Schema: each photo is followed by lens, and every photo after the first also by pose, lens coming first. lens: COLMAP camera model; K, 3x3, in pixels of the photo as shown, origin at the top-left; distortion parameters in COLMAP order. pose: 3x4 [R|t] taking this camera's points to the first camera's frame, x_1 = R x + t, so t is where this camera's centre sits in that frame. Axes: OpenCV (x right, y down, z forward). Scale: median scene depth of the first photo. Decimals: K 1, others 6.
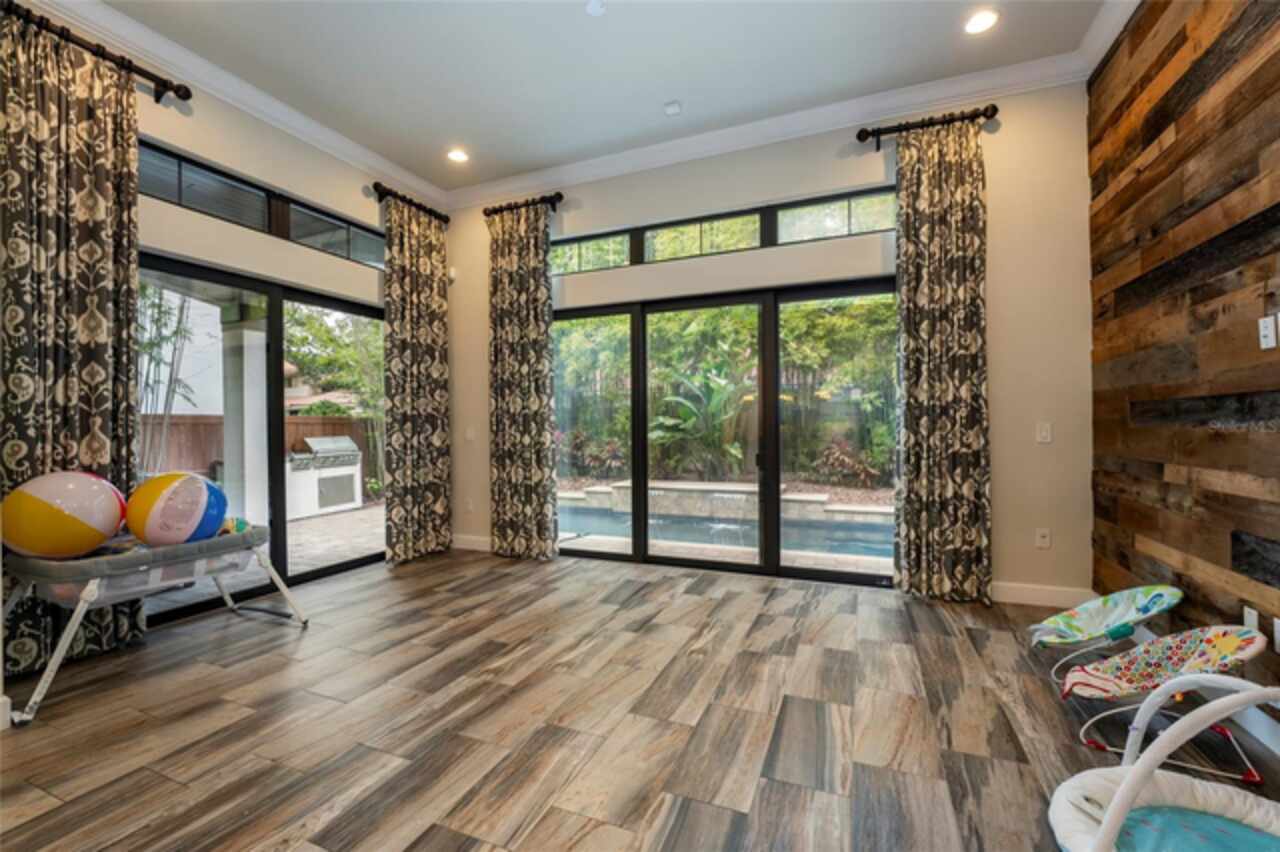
lens RADIAL K [[528.2, 0, 640.0], [0, 528.2, 426.0], [0, 0, 1]] dist [-0.001369, -0.000103]
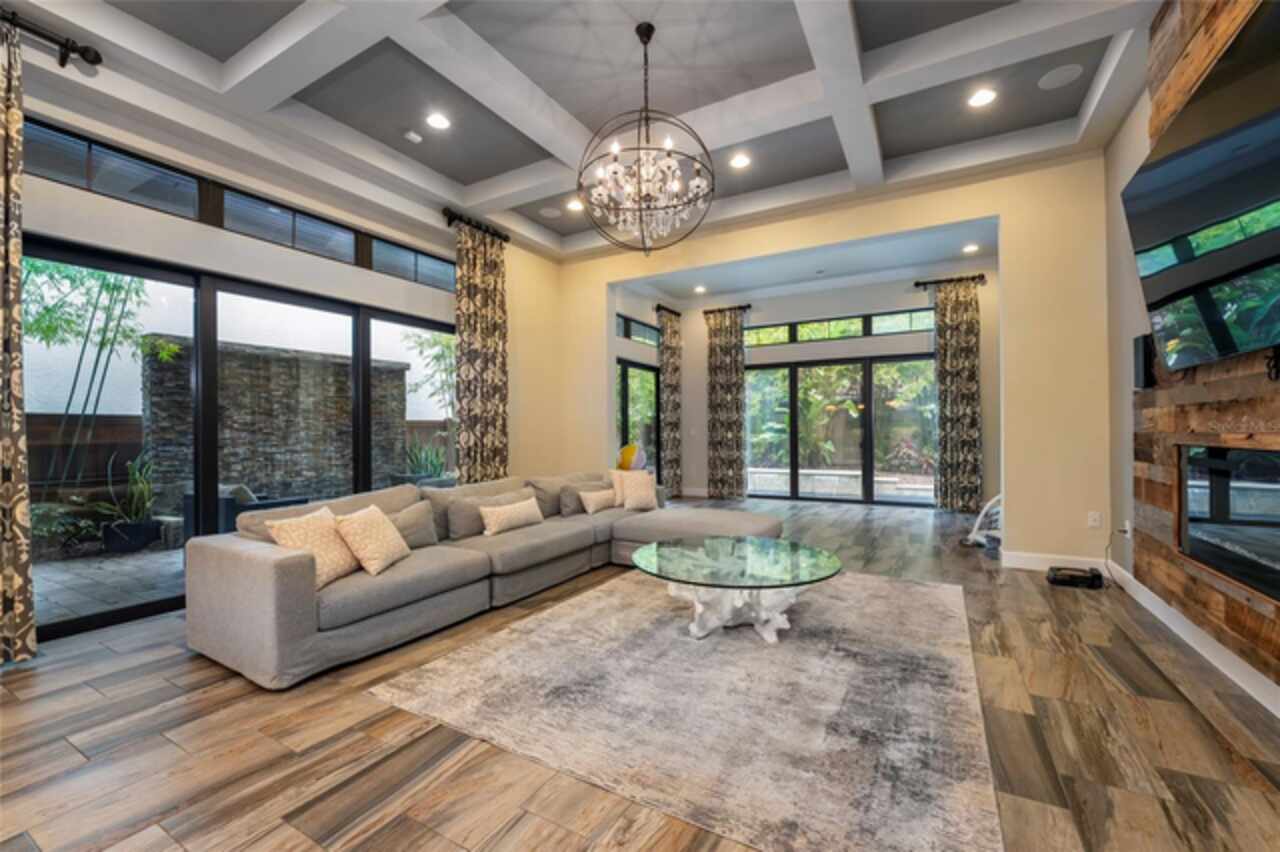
lens RADIAL K [[524.1, 0, 637.3], [0, 524.1, 429.3], [0, 0, 1]] dist [-0.000162, 0.000020]
pose [[0.993172, -0.000675, -0.116657, -0.346308], [0.000270, 0.999994, -0.003486, 0.012449], [0.116659, 0.003431, 0.993166, -0.942458]]
